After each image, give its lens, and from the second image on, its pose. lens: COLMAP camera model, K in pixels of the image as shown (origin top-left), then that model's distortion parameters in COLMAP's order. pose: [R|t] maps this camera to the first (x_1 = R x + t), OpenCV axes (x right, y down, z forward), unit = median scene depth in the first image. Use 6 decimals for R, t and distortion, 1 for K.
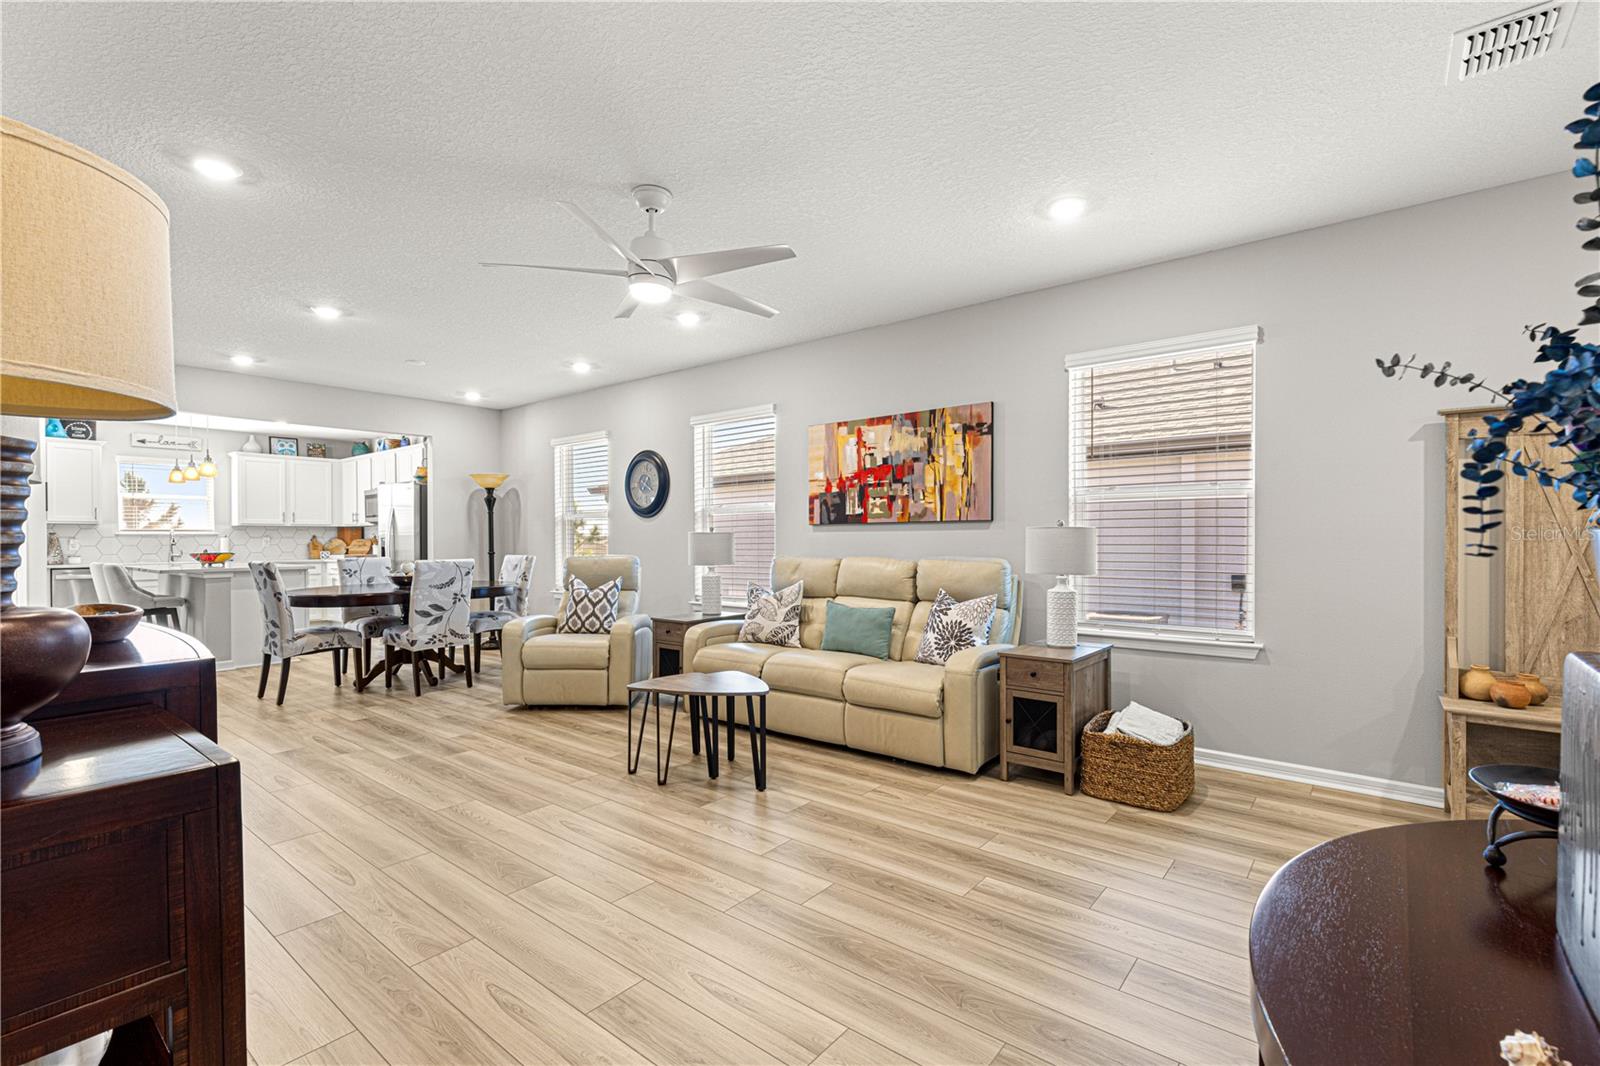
lens RADIAL K [[717.3, 0, 801.2], [0, 717.3, 538.7], [0, 0, 1]] dist [0.009109, -0.000427]
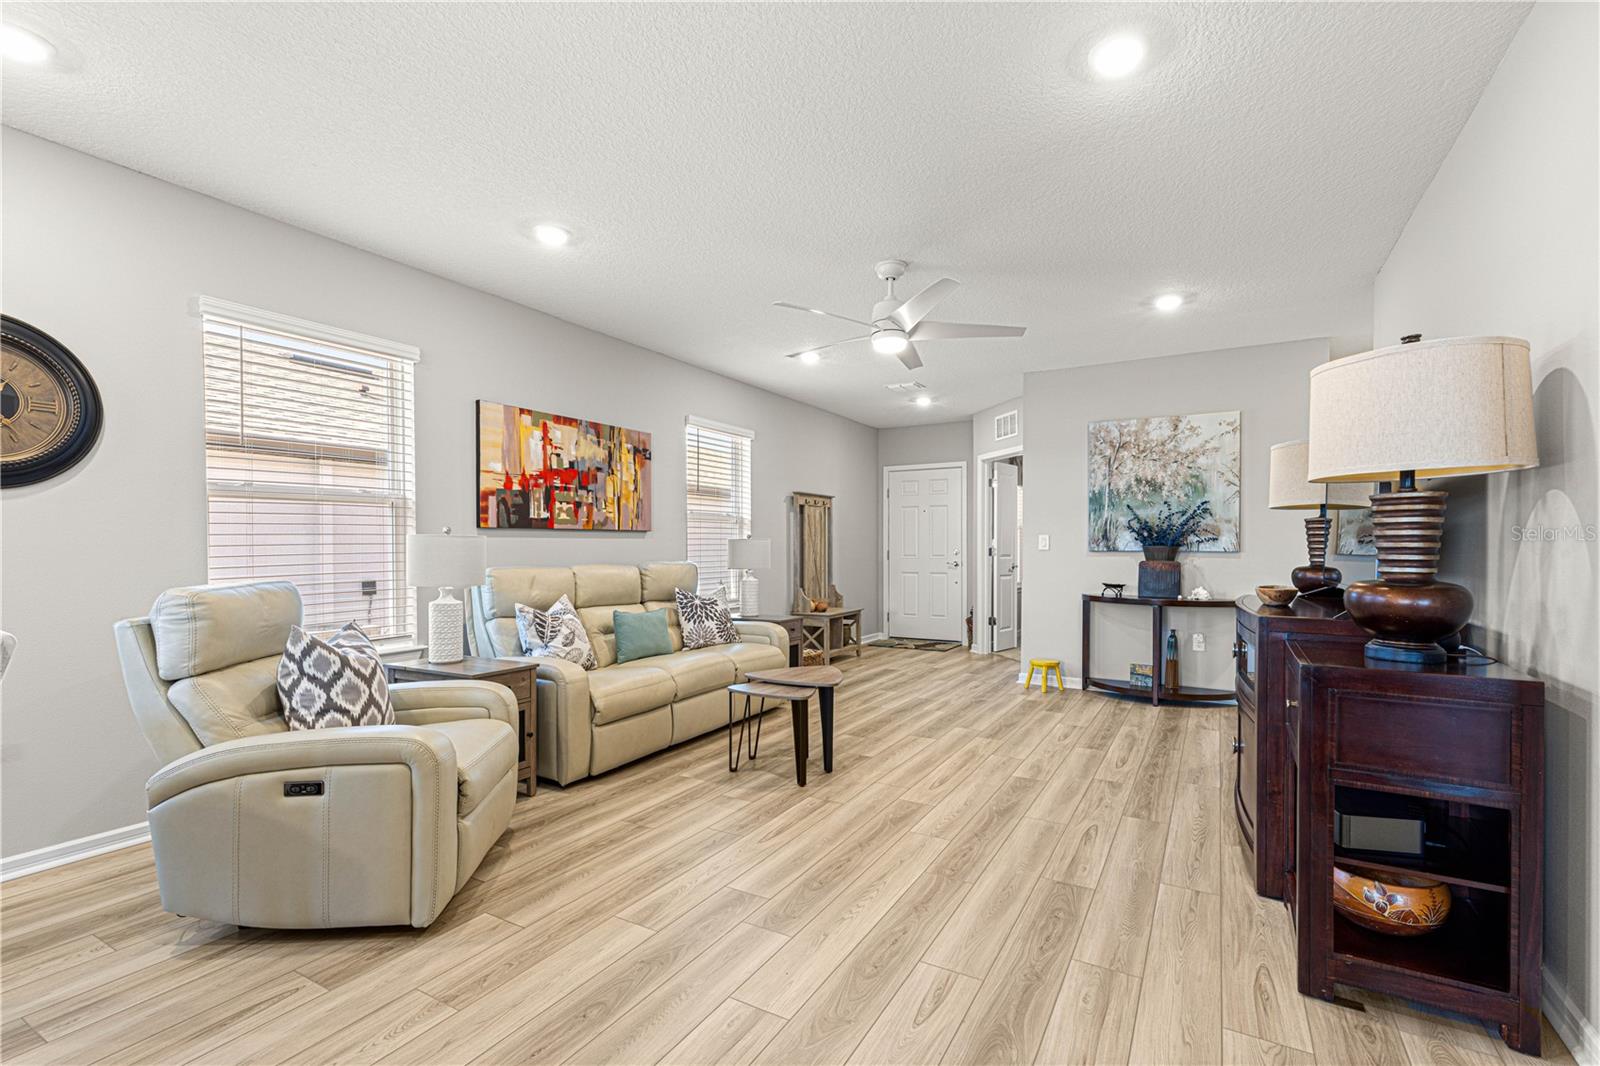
lens RADIAL K [[715.7, 0, 805.1], [0, 715.7, 553.7], [0, 0, 1]] dist [0.007568, -0.000488]
pose [[-0.159194, -0.007152, 0.987221, -0.848547], [0.000128, 0.999974, 0.007265, 0.003315], [-0.987247, 0.001283, -0.159189, 0.816781]]
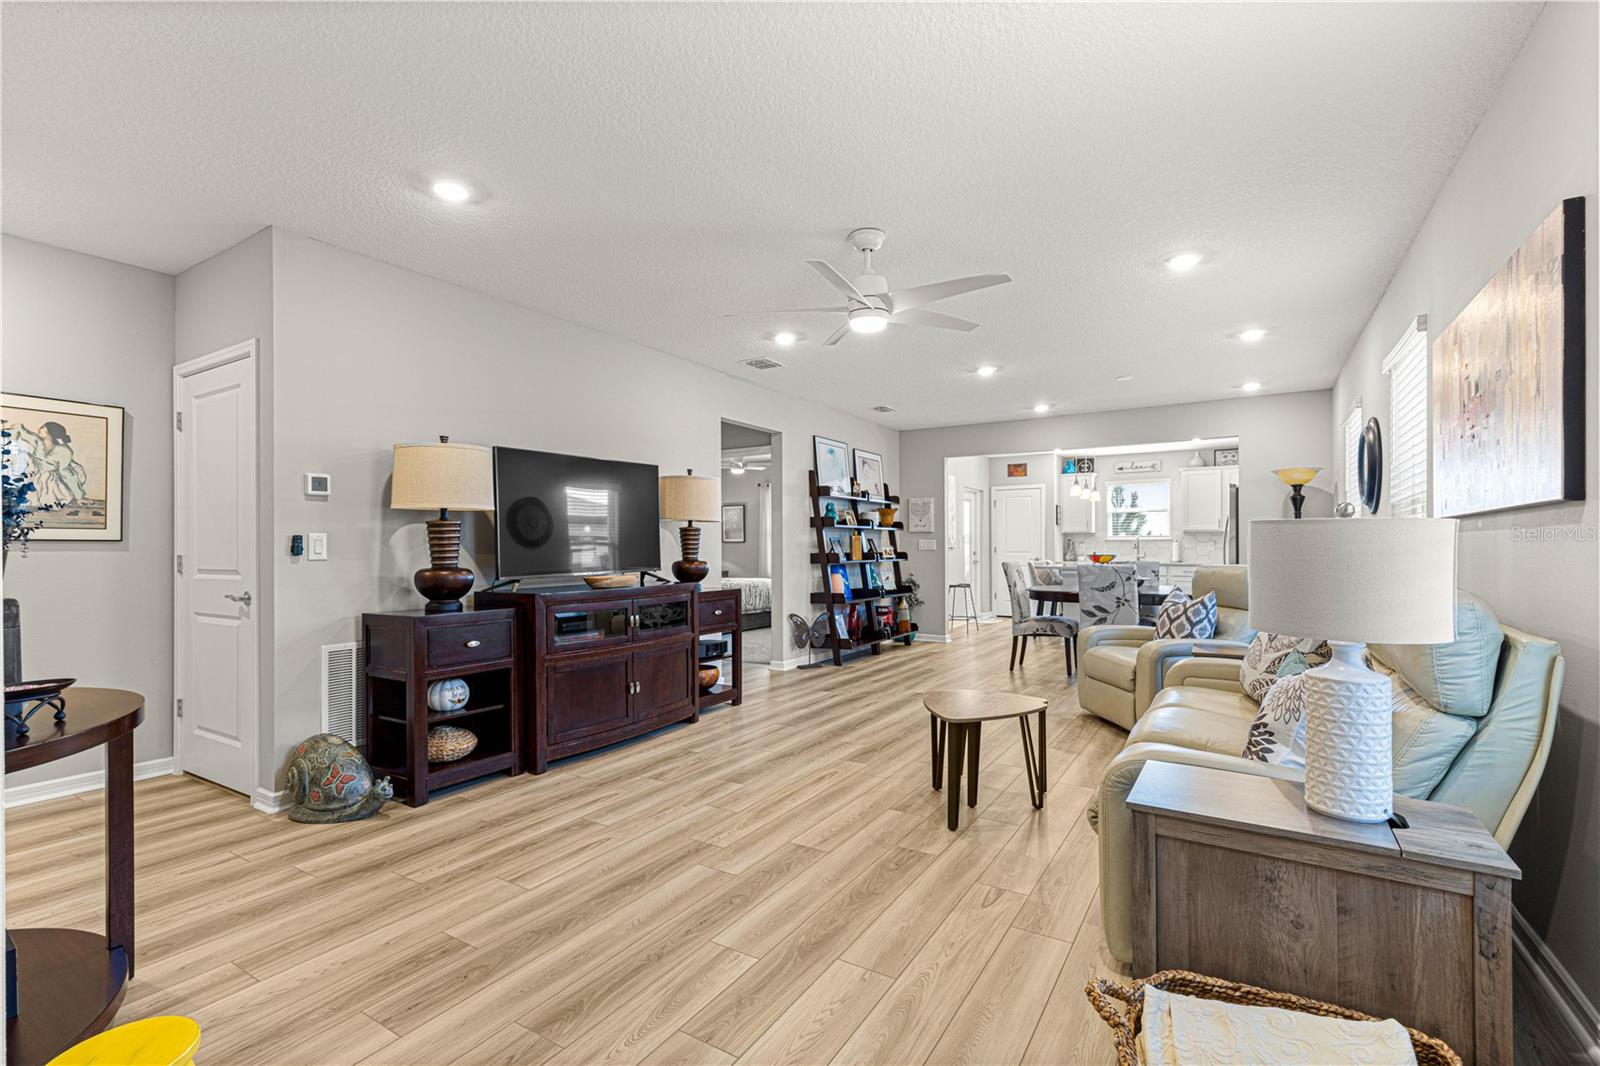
lens RADIAL K [[717.3, 0, 801.2], [0, 717.3, 538.7], [0, 0, 1]] dist [0.009109, -0.000427]
pose [[0.123492, -0.006762, -0.992322, 0.532310], [0.003183, 0.999974, -0.006418, -0.003167], [0.992340, -0.002366, 0.123511, 0.464971]]
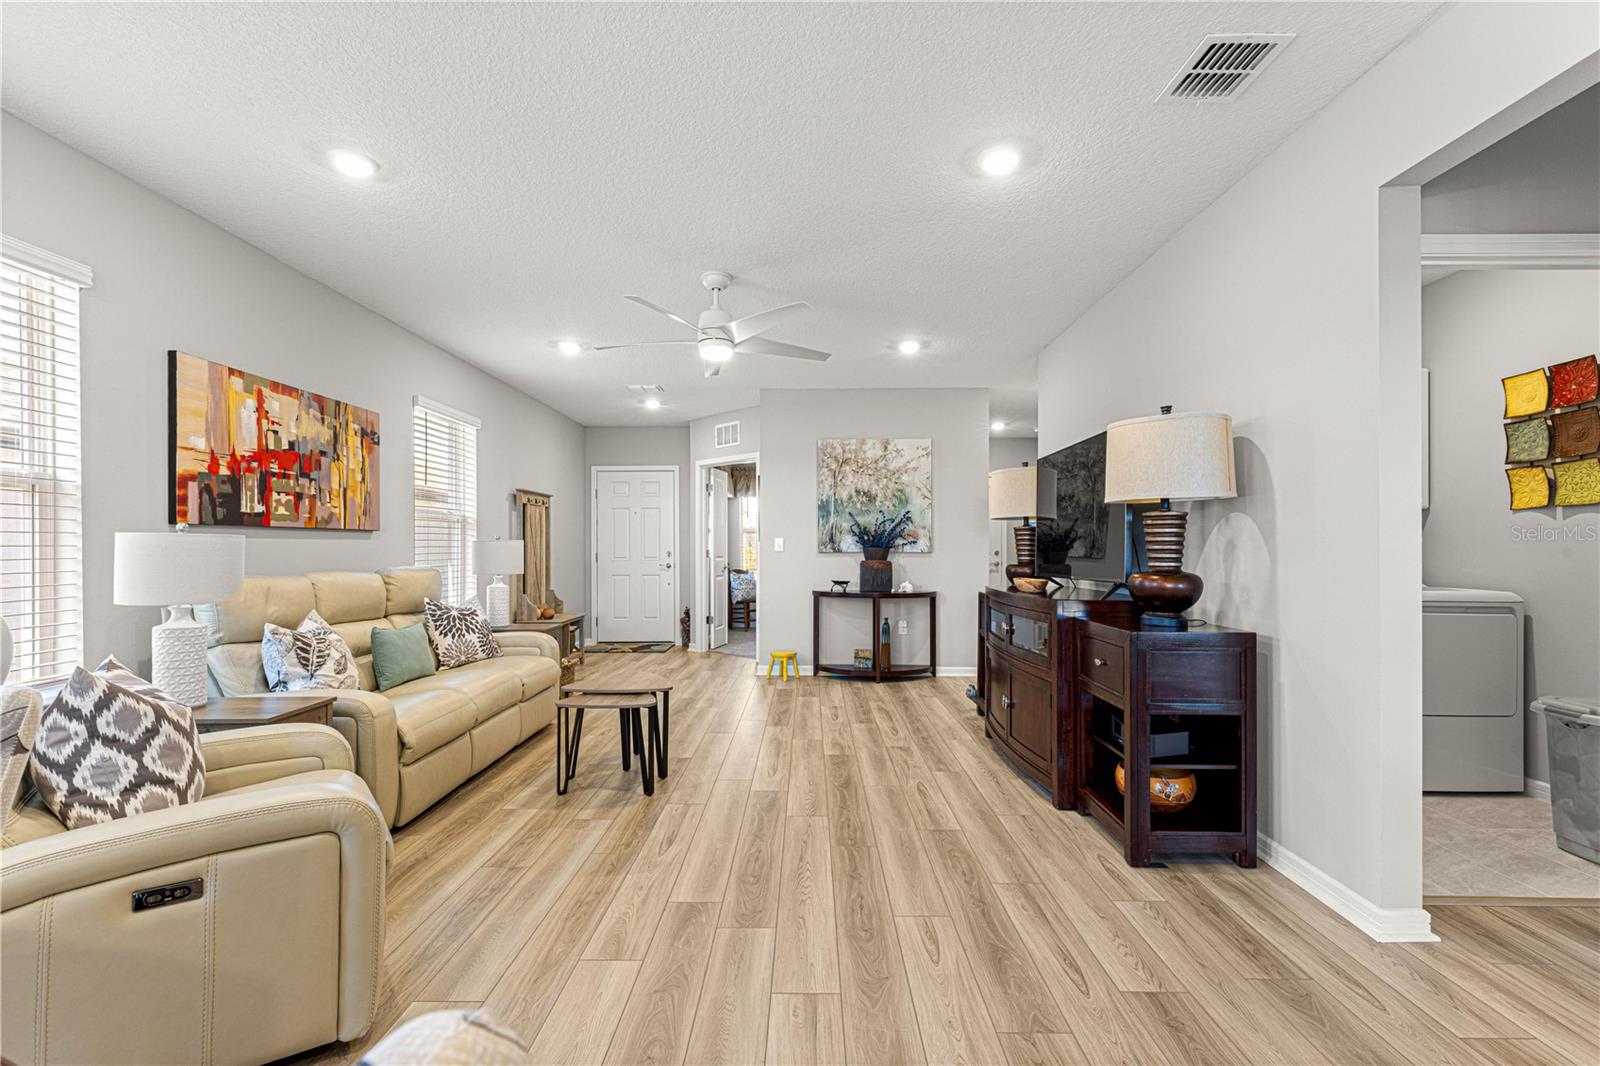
lens RADIAL K [[717.5, 0, 802.8], [0, 717.5, 546.1], [0, 0, 1]] dist [0.008488, -0.000710]
pose [[-0.623625, 0.005917, 0.781701, -0.784801], [0.002787, 0.999982, -0.005347, 0.002808], [-0.781719, -0.001156, -0.623630, 1.017567]]
